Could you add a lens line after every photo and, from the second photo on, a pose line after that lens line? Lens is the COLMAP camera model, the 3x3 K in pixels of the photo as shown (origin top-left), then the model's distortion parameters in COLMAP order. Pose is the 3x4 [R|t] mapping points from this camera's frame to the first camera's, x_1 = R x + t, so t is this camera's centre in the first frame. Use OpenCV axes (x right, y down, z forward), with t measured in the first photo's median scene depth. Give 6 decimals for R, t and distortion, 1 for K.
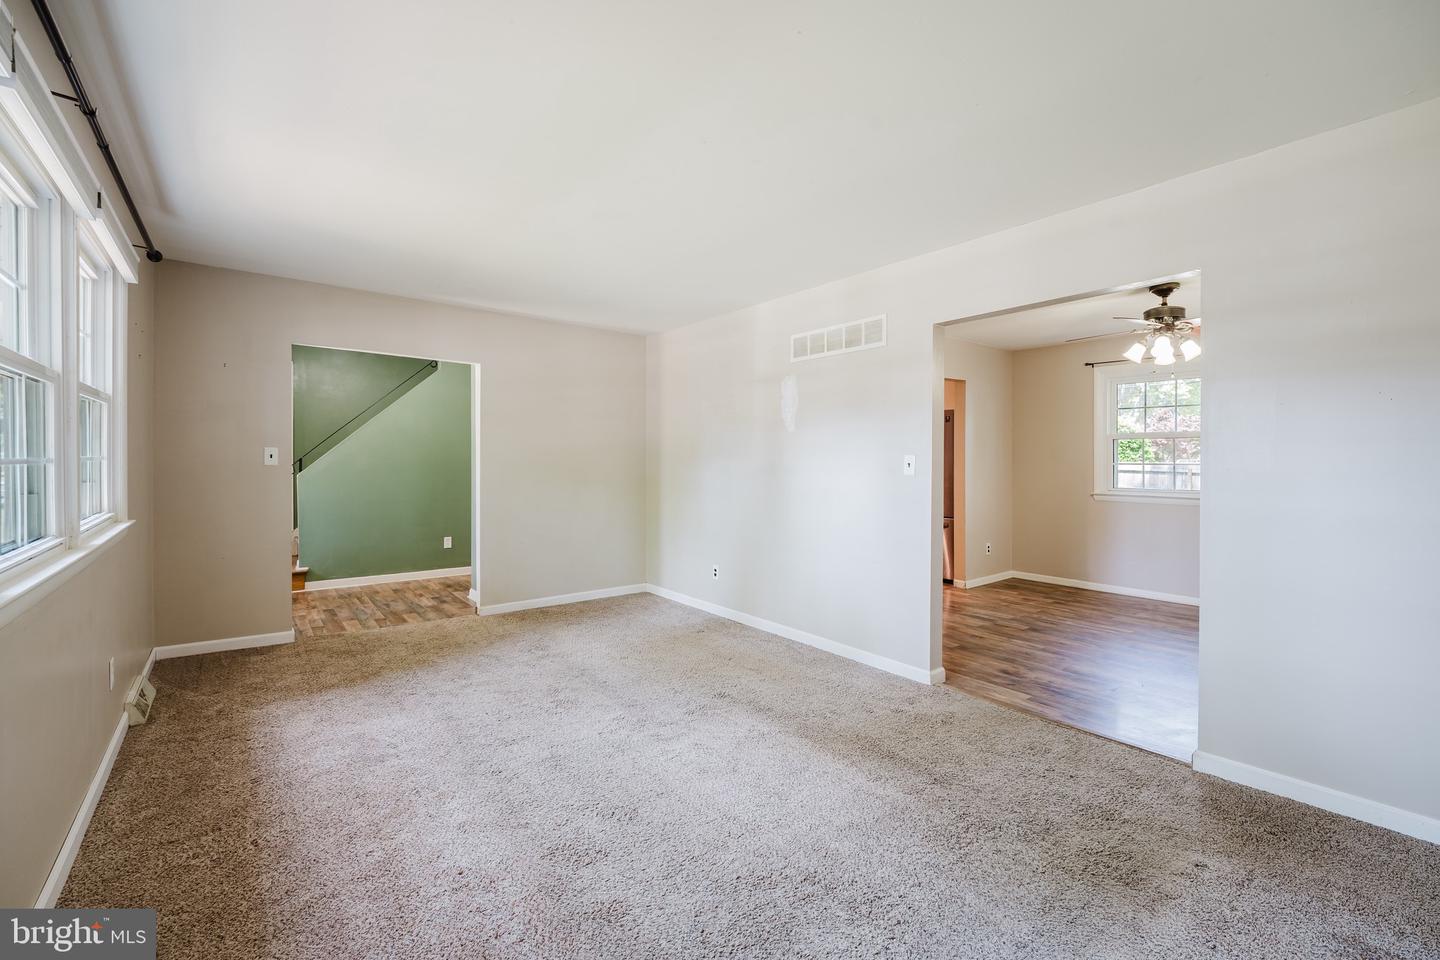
lens RADIAL K [[607.2, 0, 734.5], [0, 607.2, 468.8], [0, 0, 1]] dist [-0.010188, -0.000395]
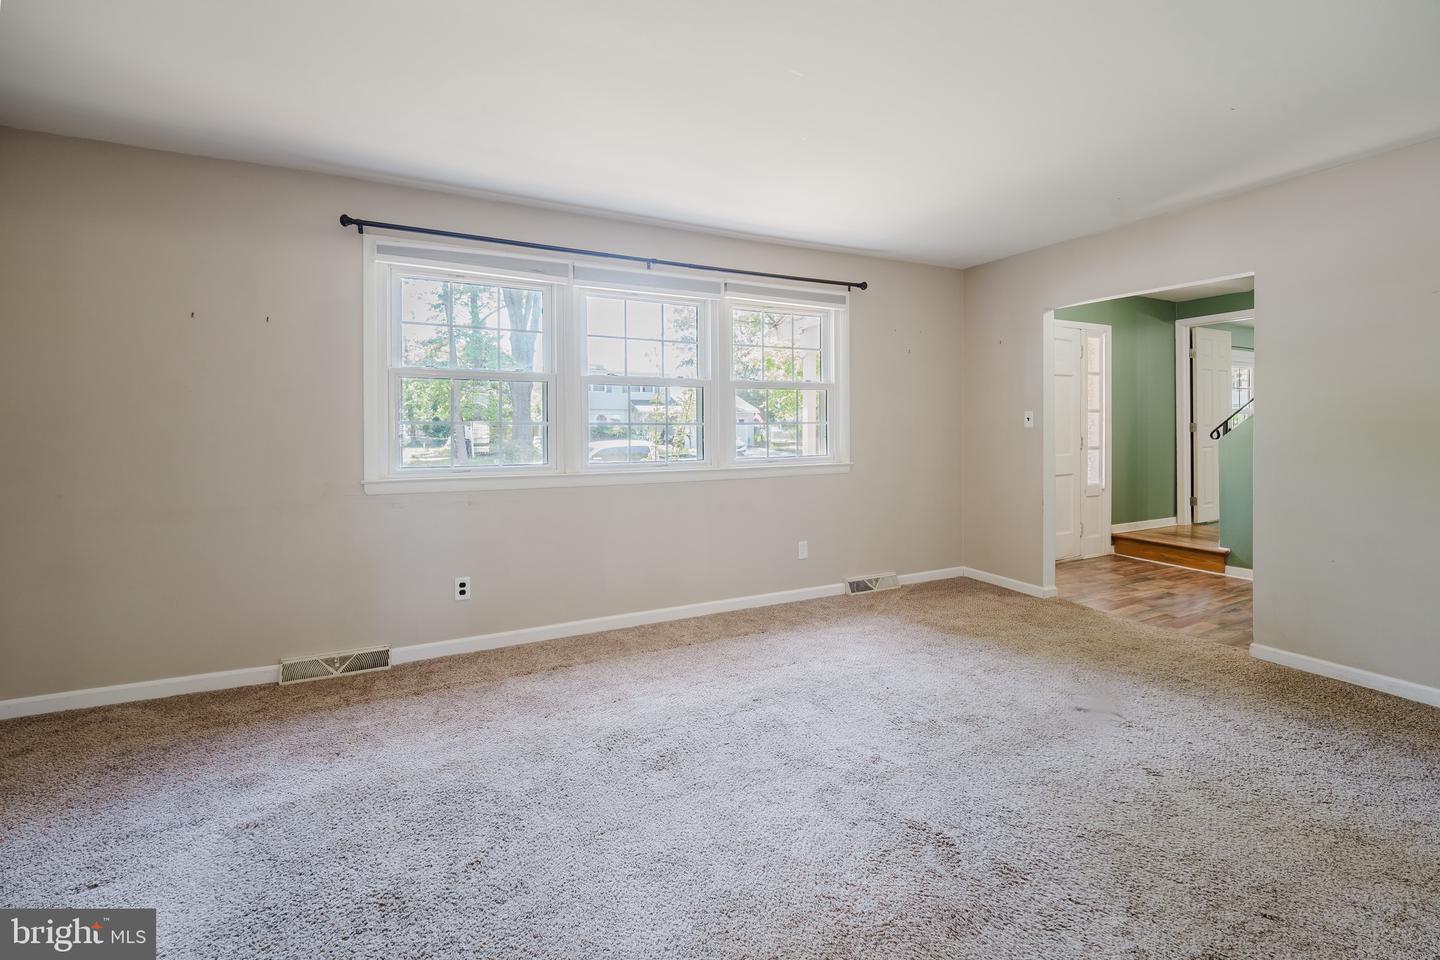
lens RADIAL K [[607.2, 0, 711.1], [0, 607.2, 429.1], [0, 0, 1]] dist [-0.010188, -0.000395]
pose [[-0.218105, 0.000687, -0.975925, 0.434970], [-0.013381, 0.999904, 0.003694, 0.000777], [0.975834, 0.013865, -0.218075, 0.706499]]
